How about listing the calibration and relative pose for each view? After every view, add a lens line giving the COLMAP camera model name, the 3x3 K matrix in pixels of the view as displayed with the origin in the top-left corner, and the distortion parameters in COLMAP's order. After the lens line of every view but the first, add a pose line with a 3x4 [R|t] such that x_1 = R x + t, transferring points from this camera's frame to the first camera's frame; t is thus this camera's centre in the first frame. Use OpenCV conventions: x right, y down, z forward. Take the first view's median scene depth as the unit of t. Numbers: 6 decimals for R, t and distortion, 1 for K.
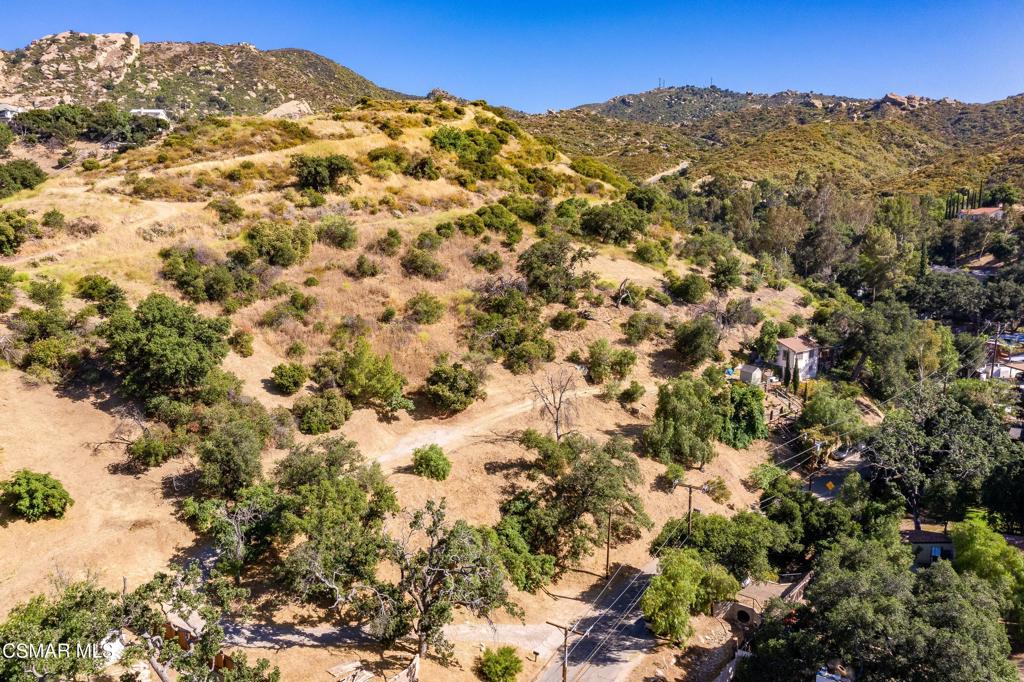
lens RADIAL K [[817.2, 0, 505.4], [0, 817.2, 337.6], [0, 0, 1]] dist [0.017122, 0.014880]
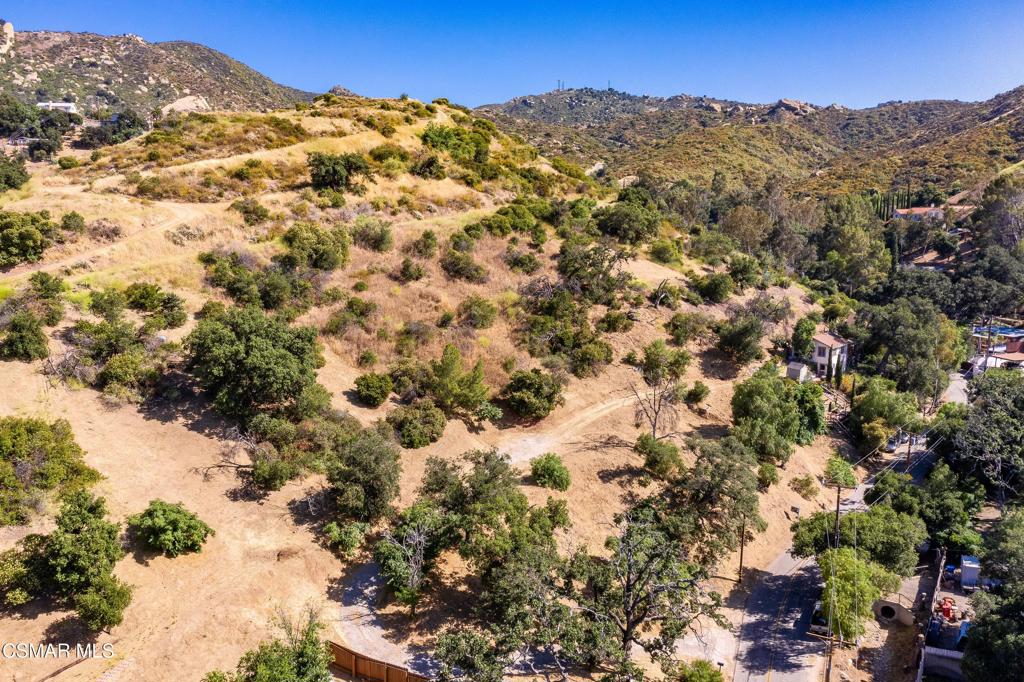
lens RADIAL K [[819.9, 0, 508.2], [0, 819.9, 337.7], [0, 0, 1]] dist [0.016846, 0.001292]
pose [[0.991376, -0.022610, 0.129084, -0.198999], [0.022704, 0.999742, 0.000744, -0.006211], [-0.129067, 0.002193, 0.991633, 0.036594]]
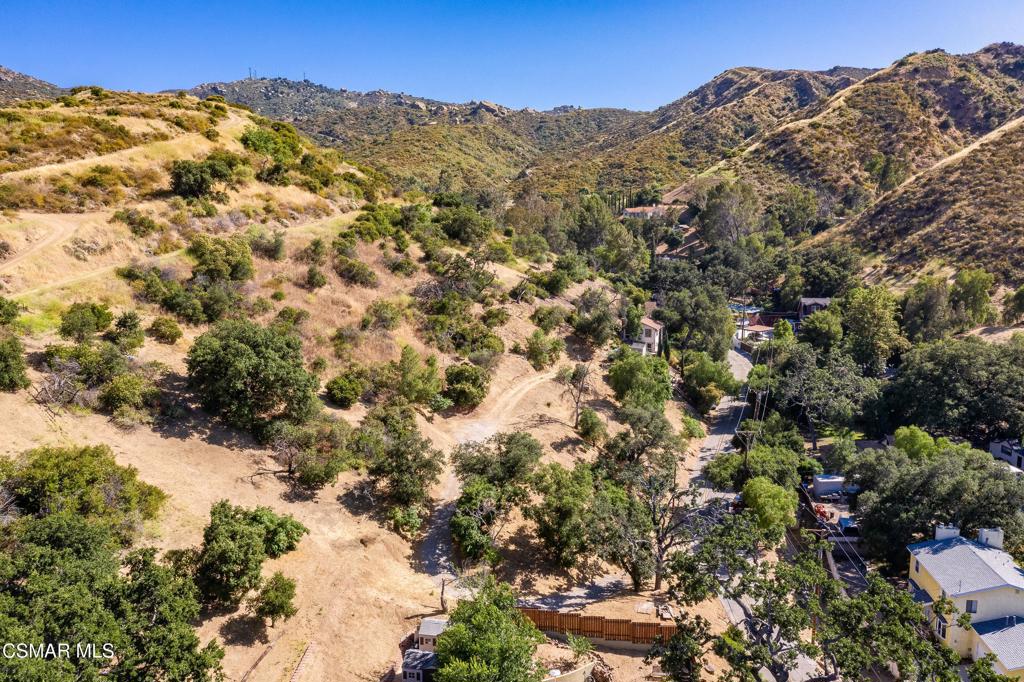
lens RADIAL K [[816.8, 0, 510.1], [0, 816.8, 338.8], [0, 0, 1]] dist [0.022023, 0.013919]
pose [[0.876897, -0.083330, 0.473399, -0.479804], [0.078554, 0.996462, 0.029894, -0.025882], [-0.474215, 0.010973, 0.880340, 0.008984]]
